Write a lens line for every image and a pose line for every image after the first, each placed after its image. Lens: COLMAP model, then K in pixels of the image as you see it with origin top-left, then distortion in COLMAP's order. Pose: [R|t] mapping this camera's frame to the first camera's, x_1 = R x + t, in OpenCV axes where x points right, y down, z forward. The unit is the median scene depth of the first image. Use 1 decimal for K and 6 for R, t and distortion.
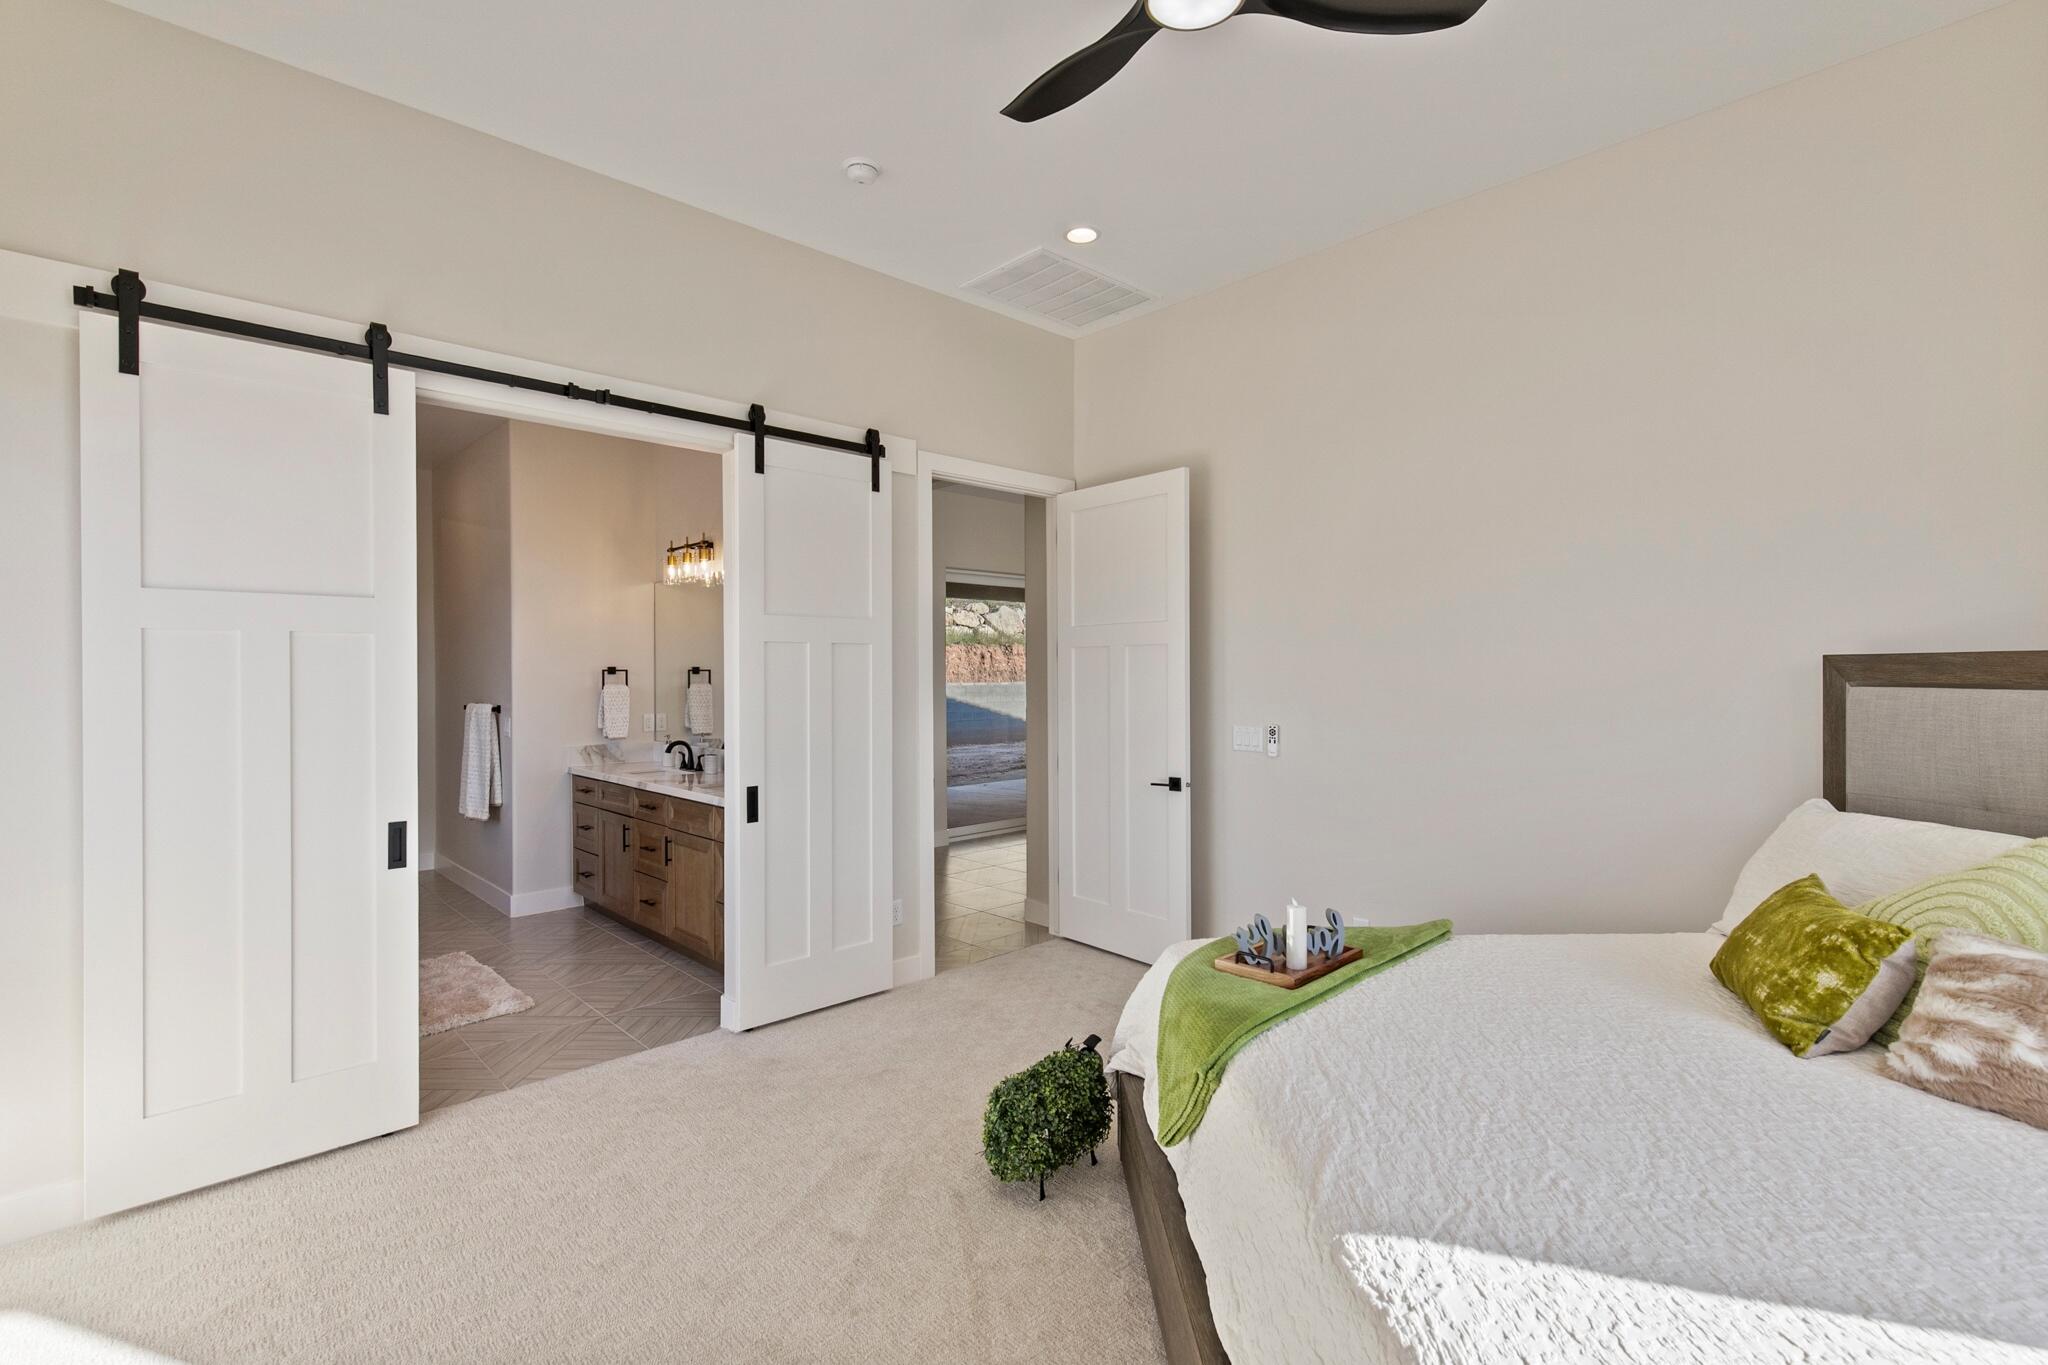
lens RADIAL K [[942.0, 0, 1024.0], [0, 942.0, 682.5], [0, 0, 1]] dist [0.011798, -0.000842]
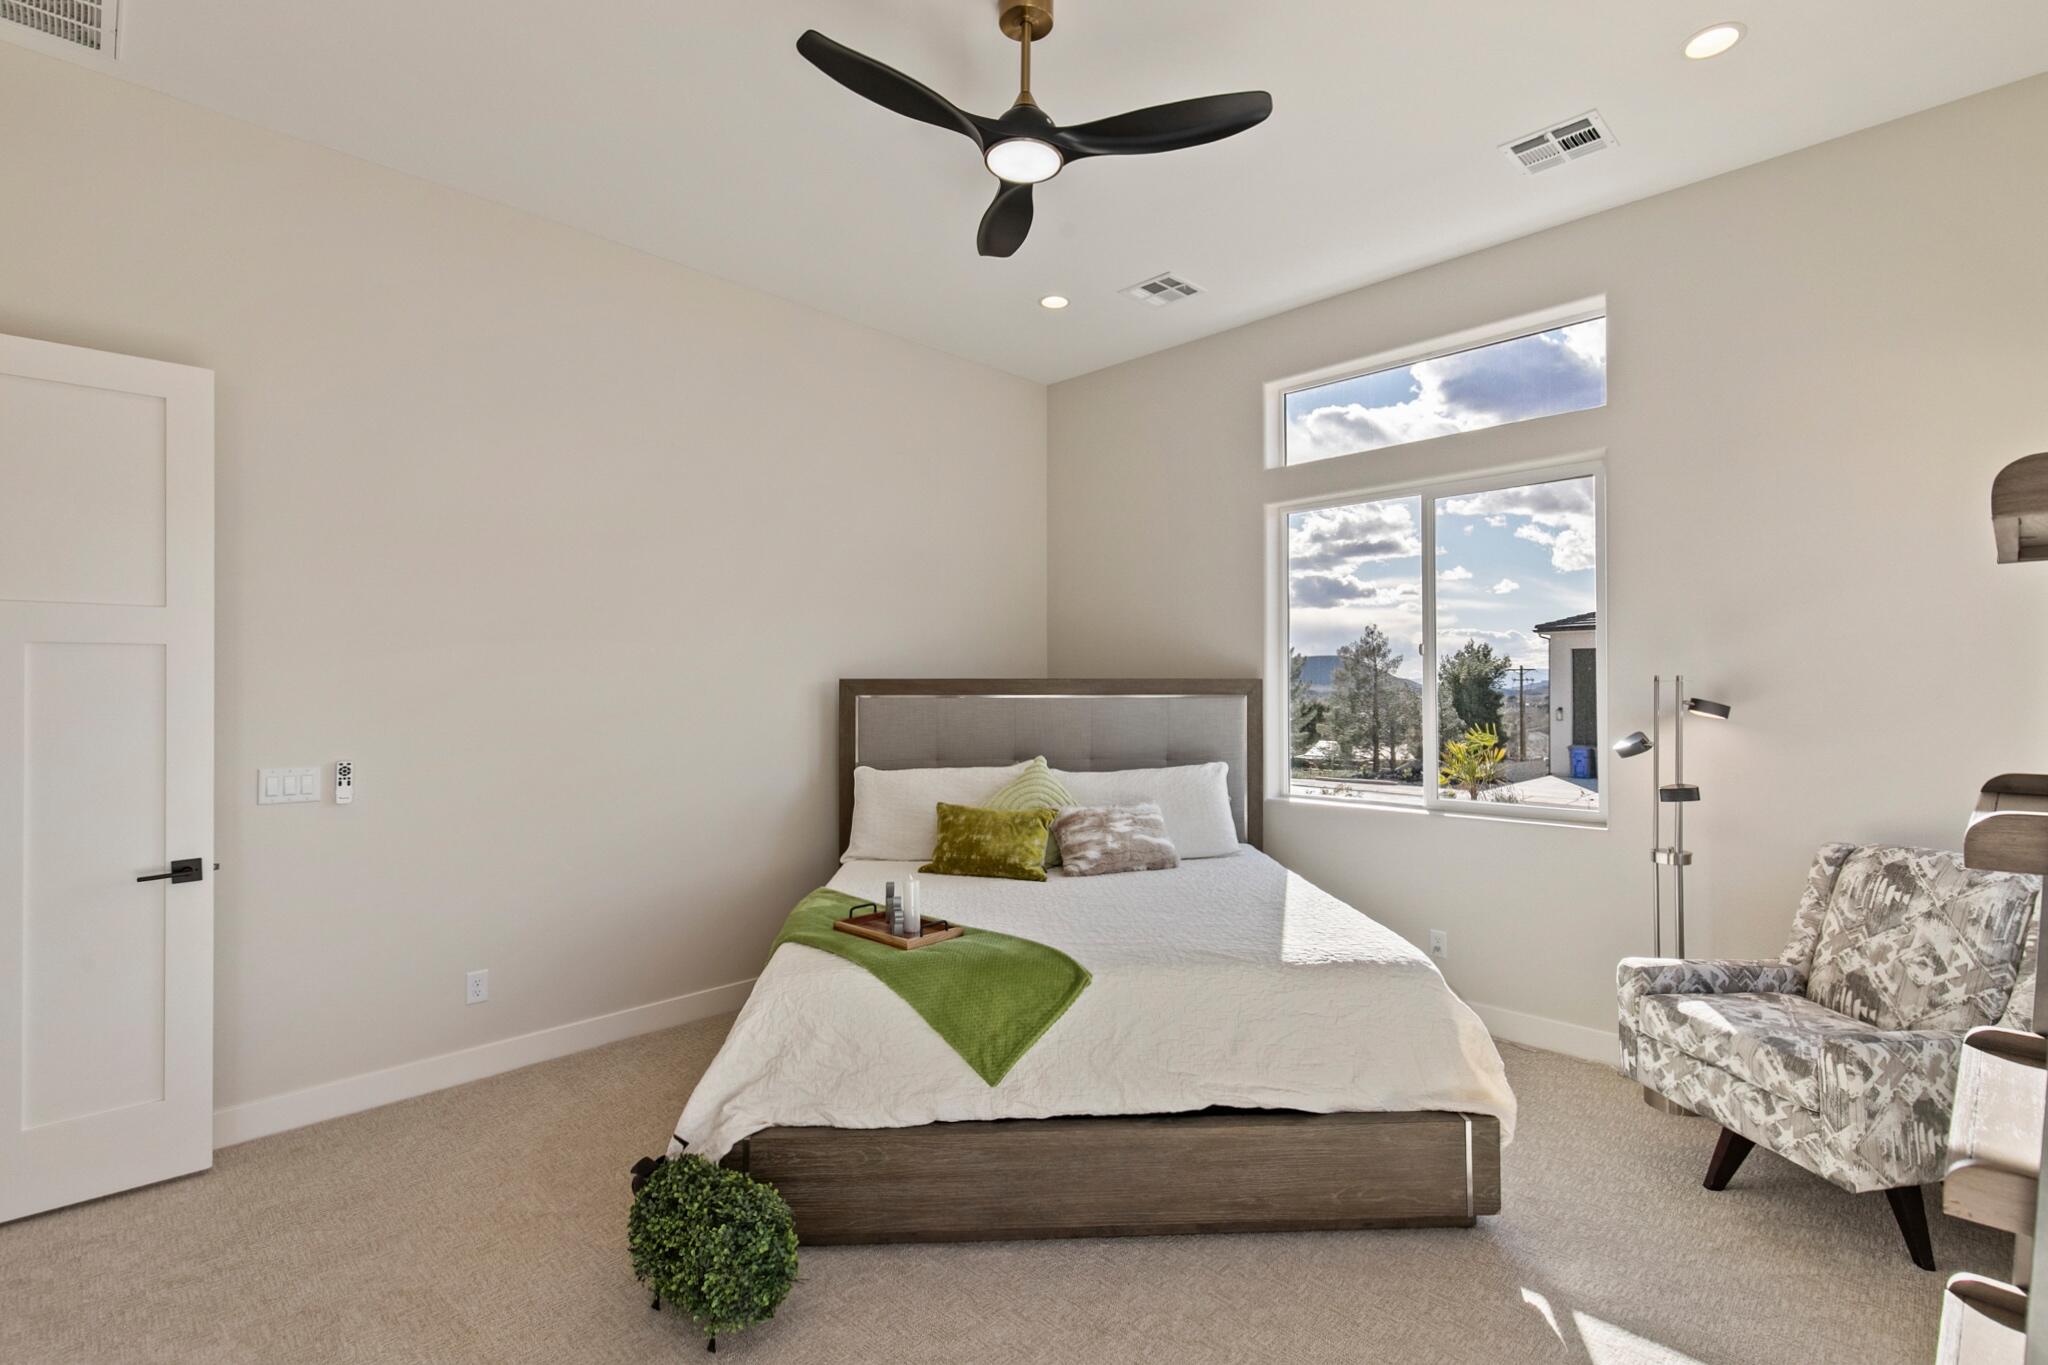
lens RADIAL K [[942.0, 0, 1024.0], [0, 942.0, 682.5], [0, 0, 1]] dist [0.011798, -0.000842]
pose [[-0.018992, 0.007039, 0.999795, -0.980105], [0.016357, 0.999844, -0.006728, -0.008350], [-0.999686, 0.016226, -0.019105, 0.914332]]
